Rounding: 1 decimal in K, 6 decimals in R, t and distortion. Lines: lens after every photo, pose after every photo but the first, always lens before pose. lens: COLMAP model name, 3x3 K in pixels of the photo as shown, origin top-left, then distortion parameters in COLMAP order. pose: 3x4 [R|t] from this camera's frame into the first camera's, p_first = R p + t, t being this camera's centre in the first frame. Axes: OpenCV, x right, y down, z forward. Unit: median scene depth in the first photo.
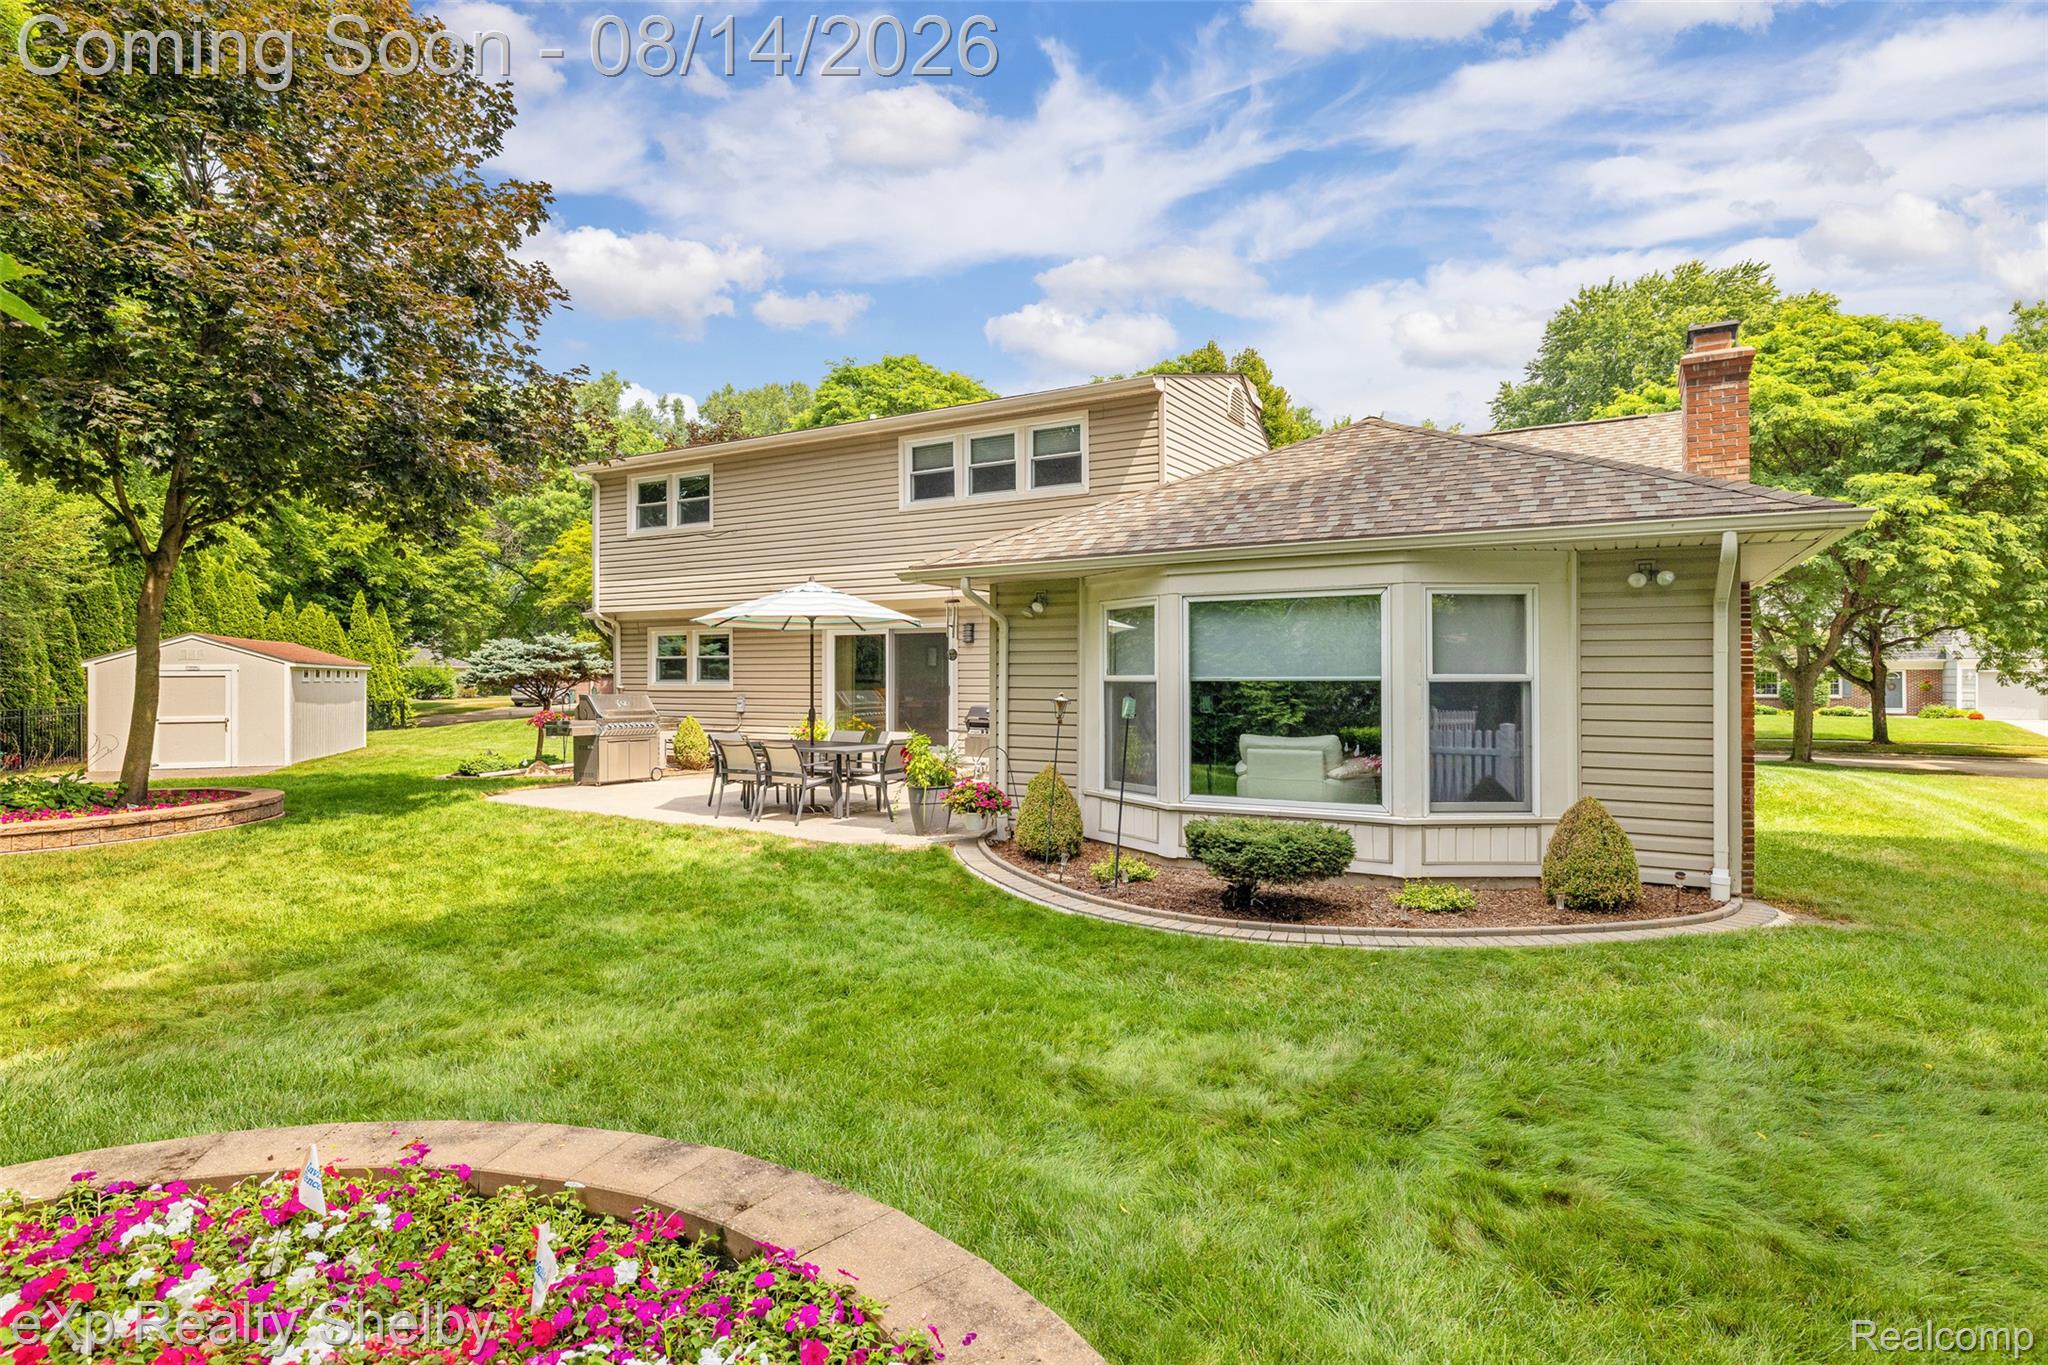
lens RADIAL K [[1019.9, 0, 1017.9], [0, 1019.9, 673.3], [0, 0, 1]] dist [-0.001265, 0.001173]
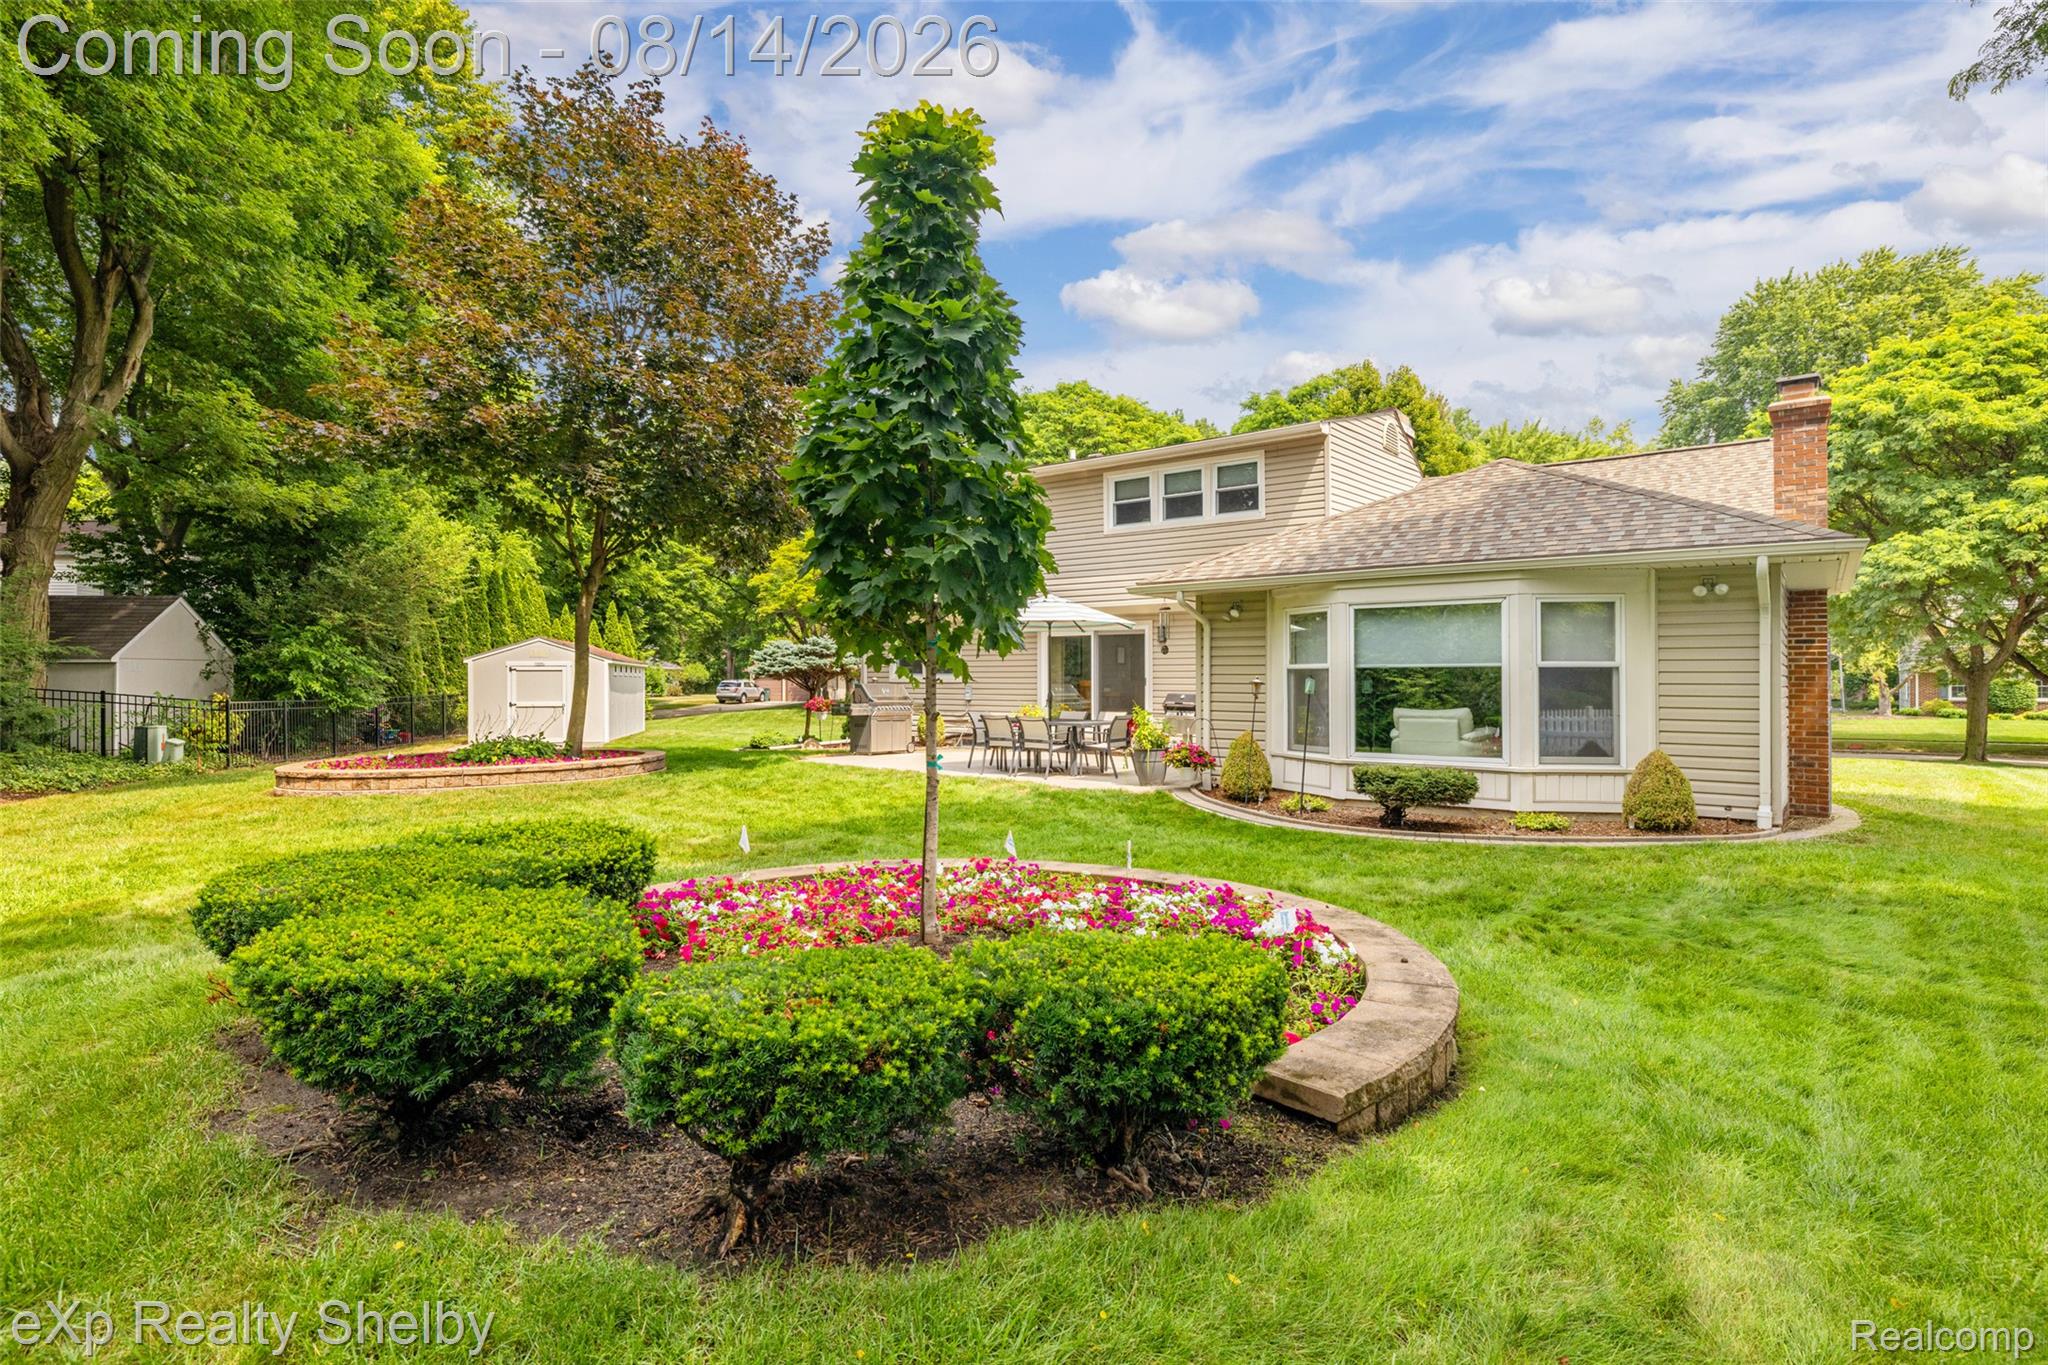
lens RADIAL K [[1019.9, 0, 1035.9], [0, 1019.9, 662.7], [0, 0, 1]] dist [-0.001265, 0.001173]
pose [[0.992134, 0.000624, -0.125180, -0.048680], [-0.002432, 0.999895, -0.014288, 0.012932], [0.125158, 0.014480, 0.992031, -0.233977]]
